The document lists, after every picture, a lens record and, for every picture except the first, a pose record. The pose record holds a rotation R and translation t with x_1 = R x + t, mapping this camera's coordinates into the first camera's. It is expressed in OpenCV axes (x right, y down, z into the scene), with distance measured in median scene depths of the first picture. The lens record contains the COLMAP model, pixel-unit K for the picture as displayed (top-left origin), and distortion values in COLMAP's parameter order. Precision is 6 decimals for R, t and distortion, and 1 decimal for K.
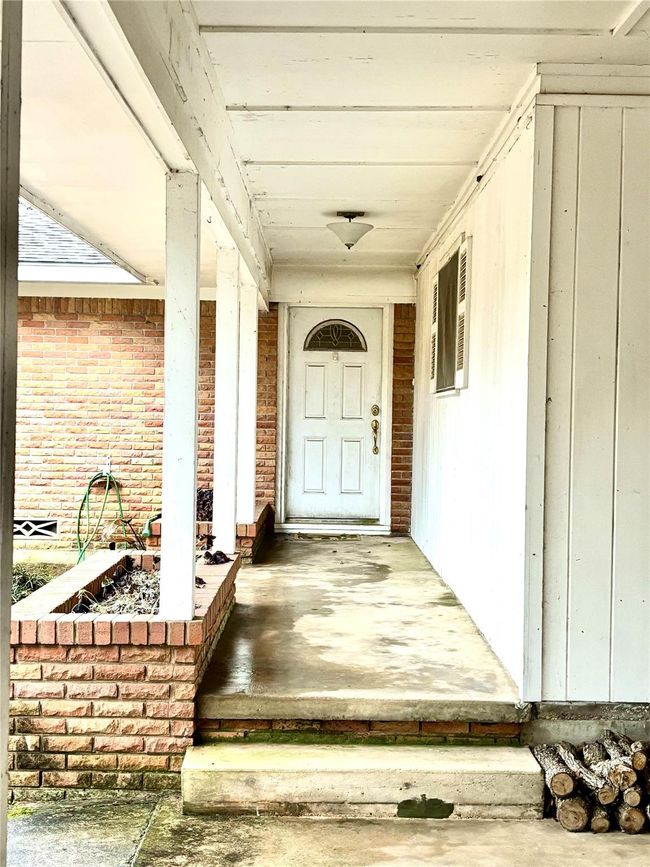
lens RADIAL K [[1222.8, 0, 323.8], [0, 1222.8, 437.2], [0, 0, 1]] dist [0.067659, 0.000000]
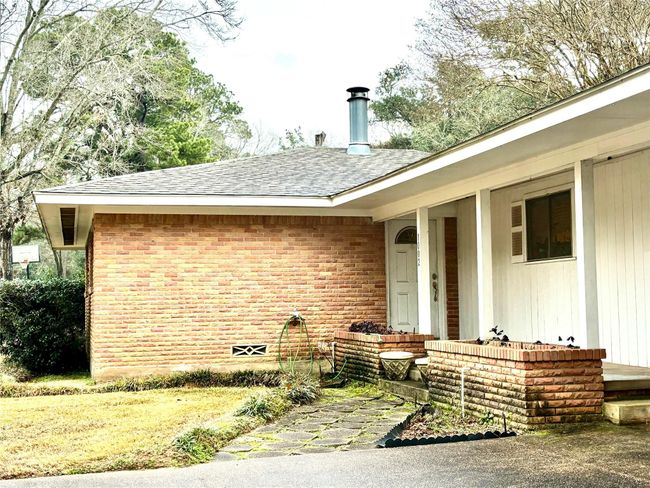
lens RADIAL K [[916.7, 0, 328.4], [0, 916.7, 241.4], [0, 0, 1]] dist [0.067659, 0.000000]
pose [[0.962574, -0.011455, 0.270776, -0.667398], [0.034431, 0.996179, -0.080257, 0.041208], [-0.268822, 0.086576, 0.959291, -0.360321]]
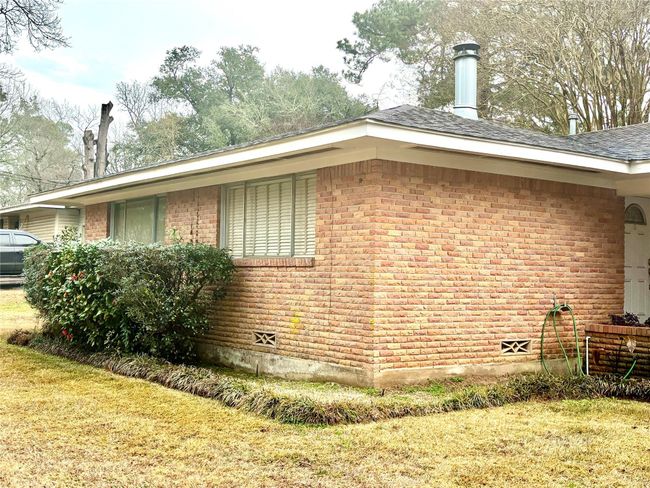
lens RADIAL K [[817.6, 0, 322.4], [0, 817.6, 245.5], [0, 0, 1]] dist [0.096895, 0.000000]
pose [[0.814325, 0.023701, 0.579925, -1.315292], [0.001914, 0.999051, -0.043517, 0.002476], [-0.580406, 0.036547, 0.813507, 0.534176]]
